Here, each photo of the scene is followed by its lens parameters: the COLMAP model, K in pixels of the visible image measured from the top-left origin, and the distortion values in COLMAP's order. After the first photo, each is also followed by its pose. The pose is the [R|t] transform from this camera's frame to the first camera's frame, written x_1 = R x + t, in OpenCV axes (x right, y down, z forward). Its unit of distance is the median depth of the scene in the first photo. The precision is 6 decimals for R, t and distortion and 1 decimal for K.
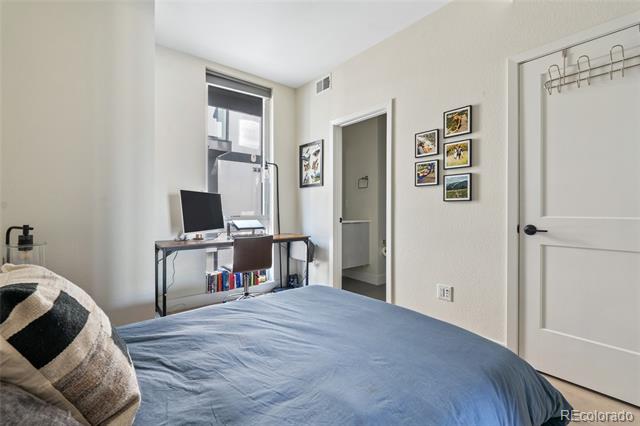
lens RADIAL K [[281.4, 0, 320.3], [0, 281.4, 211.4], [0, 0, 1]] dist [-0.004869, -0.000692]
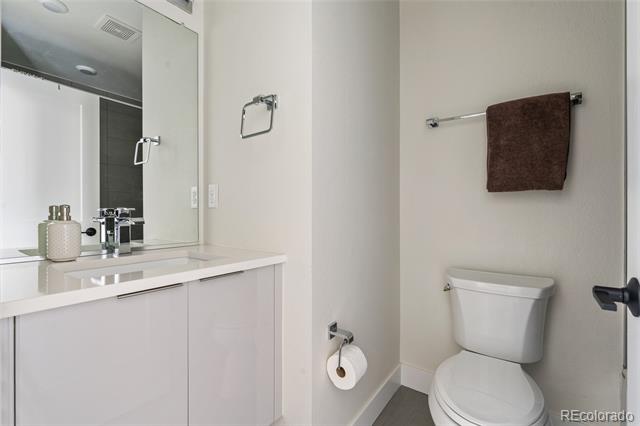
lens RADIAL K [[281.4, 0, 319.5], [0, 281.4, 213.8], [0, 0, 1]] dist [-0.004869, -0.000692]
pose [[0.963213, -0.002927, 0.268722, 0.136988], [0.003869, 0.999988, -0.002975, -0.007596], [-0.268710, 0.003905, 0.963213, 0.728869]]
